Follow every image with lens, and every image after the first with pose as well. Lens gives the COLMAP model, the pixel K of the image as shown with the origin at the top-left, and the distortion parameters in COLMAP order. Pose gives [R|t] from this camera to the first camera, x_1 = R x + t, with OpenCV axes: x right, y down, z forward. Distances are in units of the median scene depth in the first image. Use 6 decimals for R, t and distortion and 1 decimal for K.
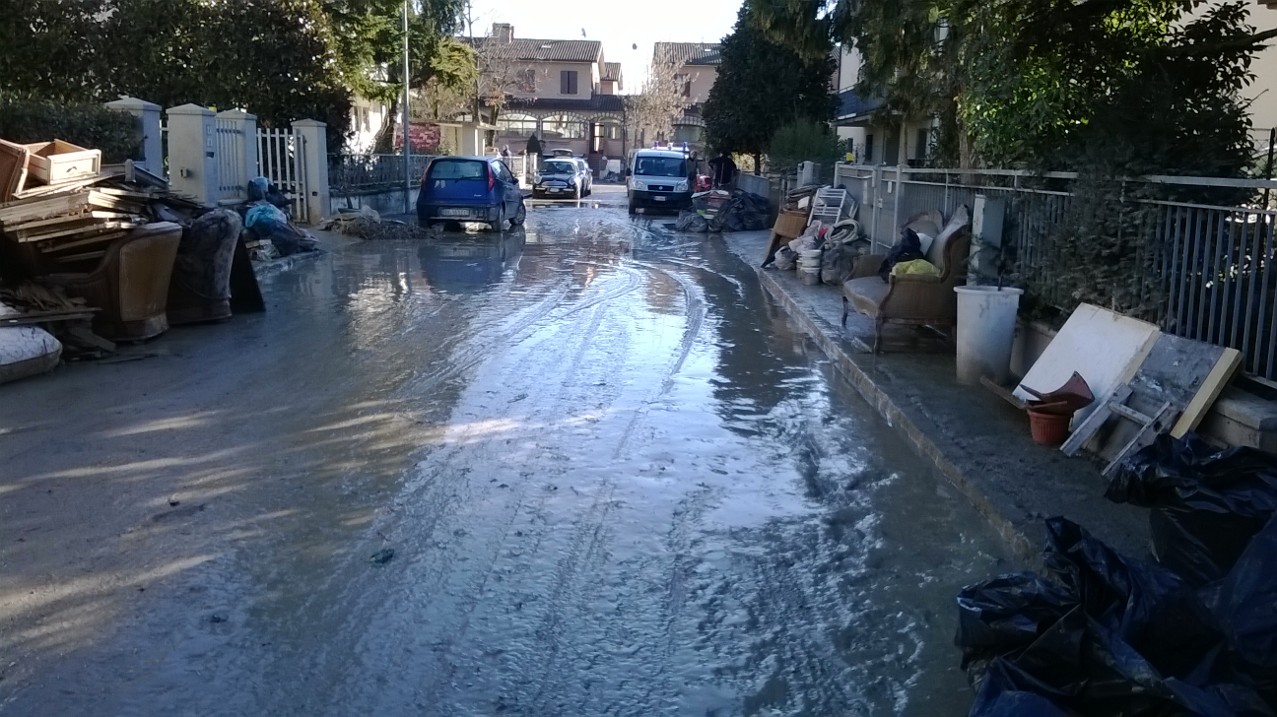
lens RADIAL K [[1091.9, 0, 671.0], [0, 1091.9, 358.6], [0, 0, 1]] dist [0.171250, -0.378374]
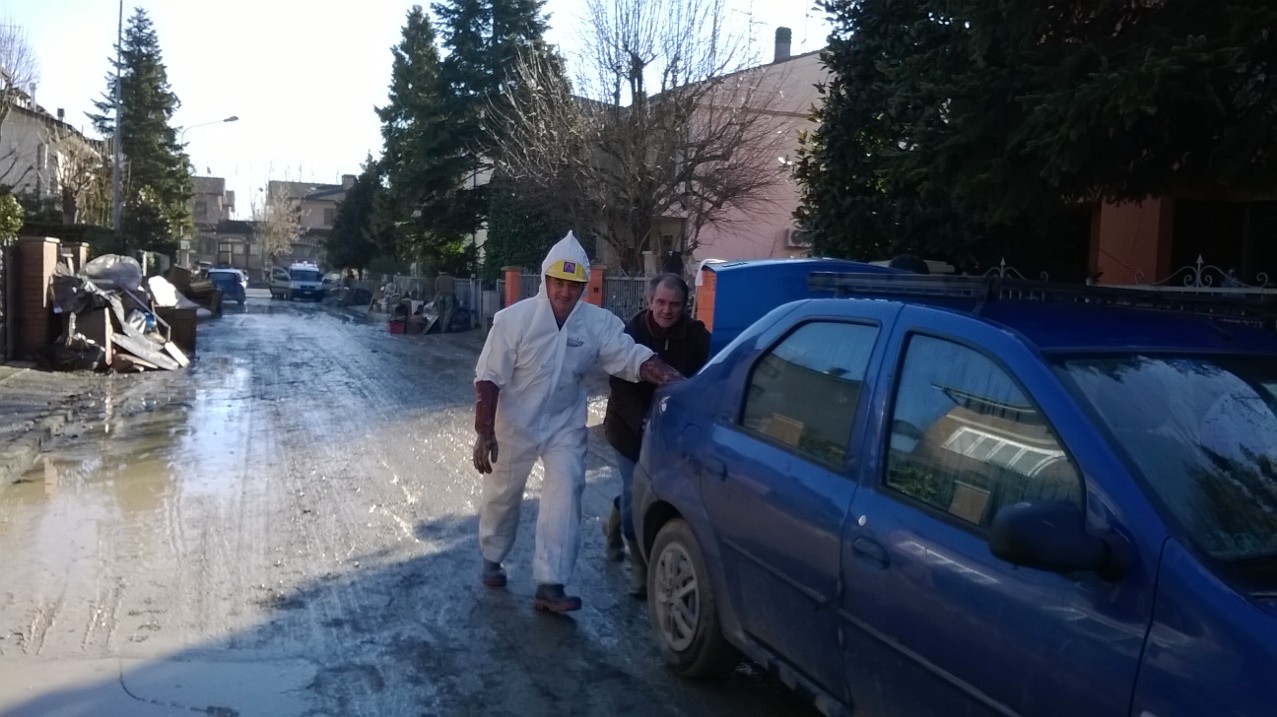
lens RADIAL K [[1115.5, 0, 642.2], [0, 1115.5, 329.5], [0, 0, 1]] dist [-0.006509, -0.012687]
pose [[0.944283, -0.006139, 0.329078, -0.151068], [0.047698, 0.991824, -0.118368, 0.259444], [-0.325661, 0.127469, 0.936855, -1.472457]]
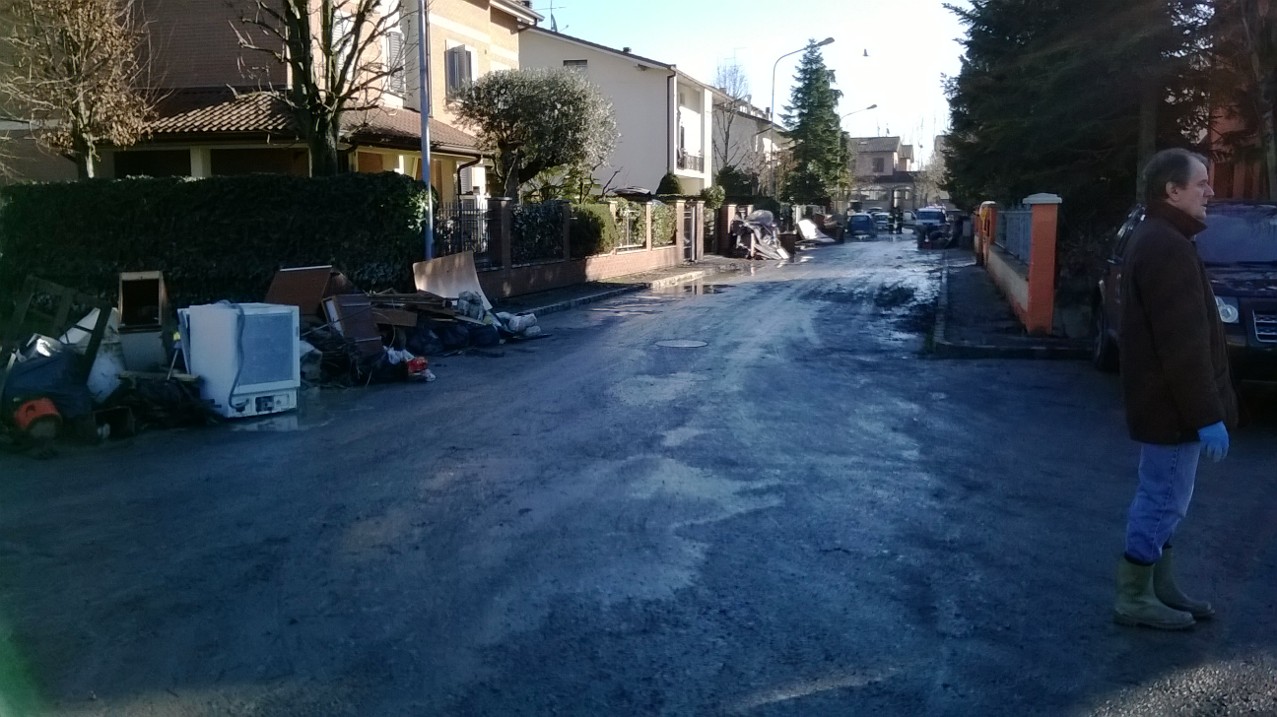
lens RADIAL K [[1093.0, 0, 638.5], [0, 1093.0, 358.5], [0, 0, 1]] dist [0.083386, -0.240321]
pose [[0.958853, 0.012285, -0.283639, 0.117203], [-0.025947, 0.998674, -0.044463, 0.448792], [0.282716, 0.049993, 0.957900, -2.523790]]
